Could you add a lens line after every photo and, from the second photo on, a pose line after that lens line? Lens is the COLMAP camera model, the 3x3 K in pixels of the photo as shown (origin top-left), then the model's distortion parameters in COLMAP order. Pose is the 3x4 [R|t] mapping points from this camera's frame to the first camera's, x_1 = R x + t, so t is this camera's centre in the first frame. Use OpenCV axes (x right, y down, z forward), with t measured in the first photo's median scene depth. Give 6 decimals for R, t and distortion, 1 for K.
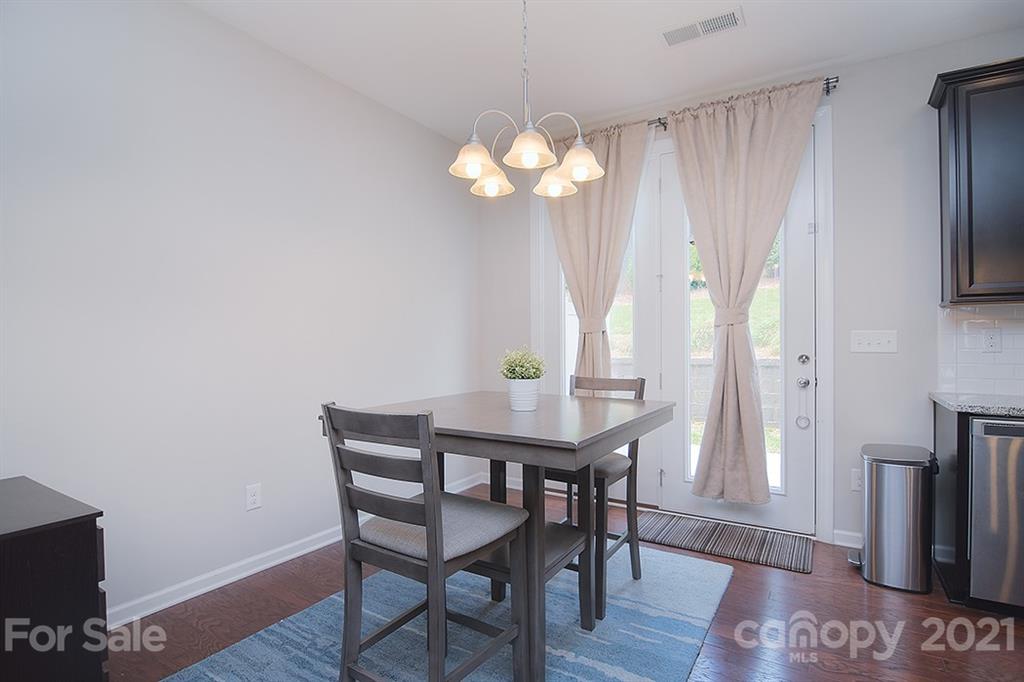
lens RADIAL K [[517.3, 0, 512.0], [0, 517.3, 341.0], [0, 0, 1]] dist [-0.000380, 0.000449]
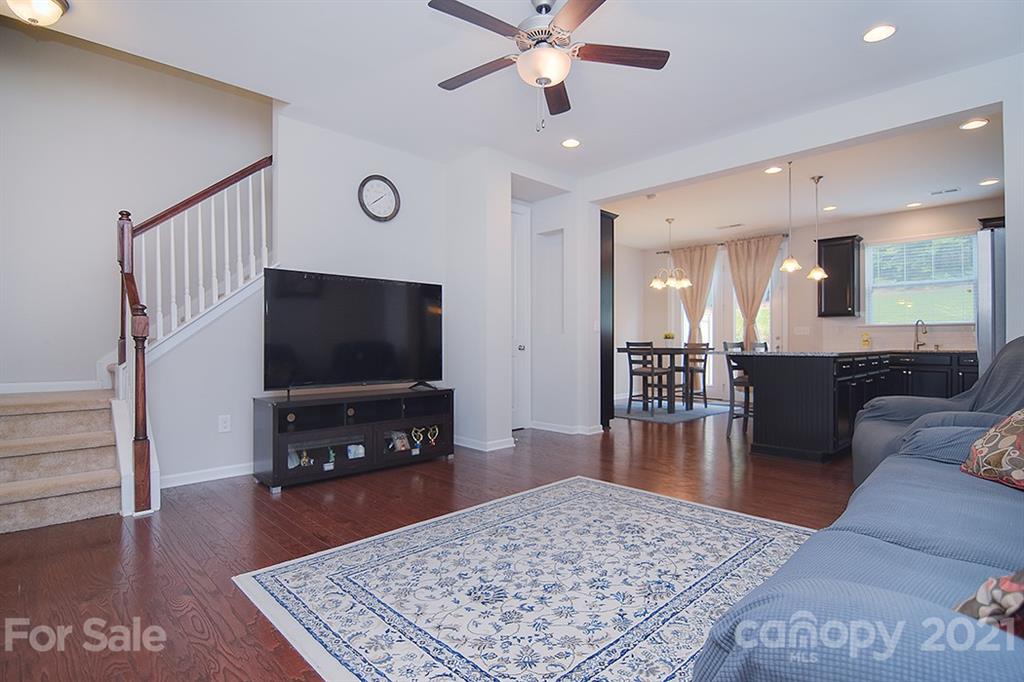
lens RADIAL K [[509.8, 0, 513.5], [0, 509.8, 336.1], [0, 0, 1]] dist [-0.001234, -0.014630]
pose [[0.972020, 0.001740, -0.234891, -0.135455], [-0.003997, 0.999950, -0.009133, 0.057157], [0.234864, 0.009816, 0.971979, -1.852997]]
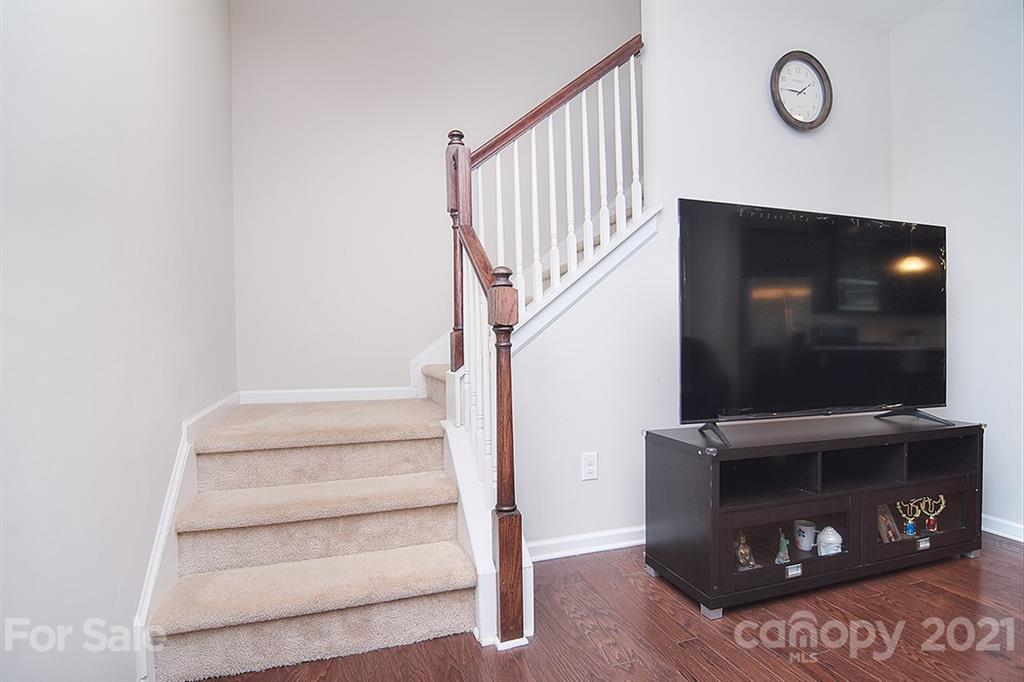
lens RADIAL K [[510.3, 0, 517.2], [0, 510.3, 342.9], [0, 0, 1]] dist [-0.016169, -0.001247]
pose [[0.793648, 0.012232, -0.608254, -0.725453], [-0.001008, 0.999823, 0.018792, 0.060712], [0.608376, -0.014301, 0.793520, -1.493159]]
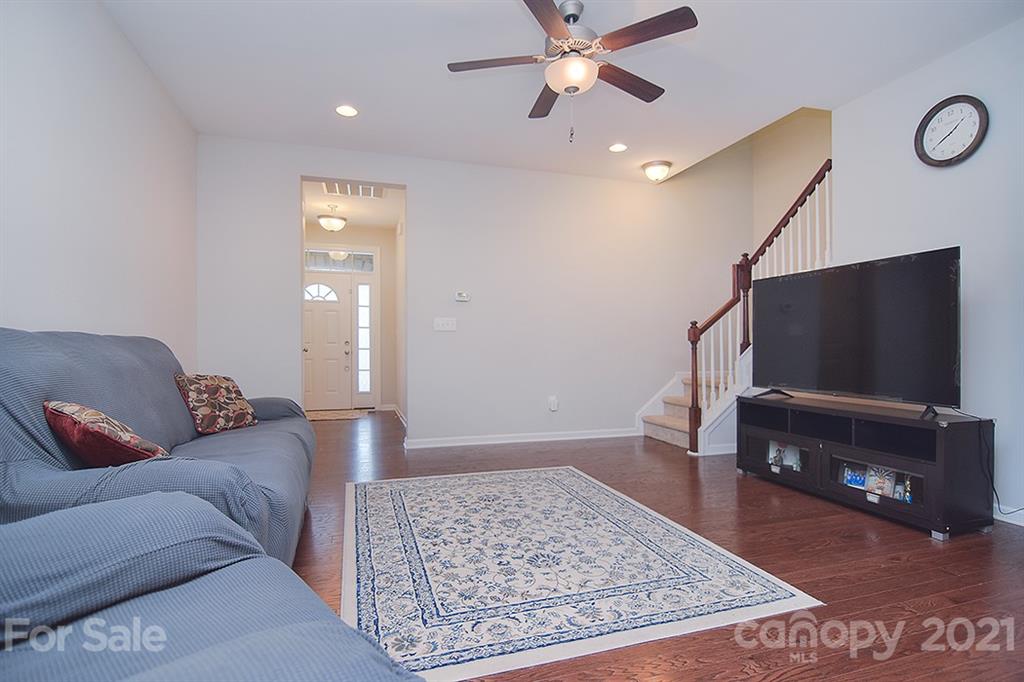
lens RADIAL K [[510.3, 0, 517.2], [0, 510.3, 342.9], [0, 0, 1]] dist [-0.016169, -0.001247]
pose [[-0.644266, -0.000276, -0.764801, 0.451739], [0.003020, 0.999991, -0.002904, 0.060603], [0.764796, -0.004180, -0.644260, -0.501423]]
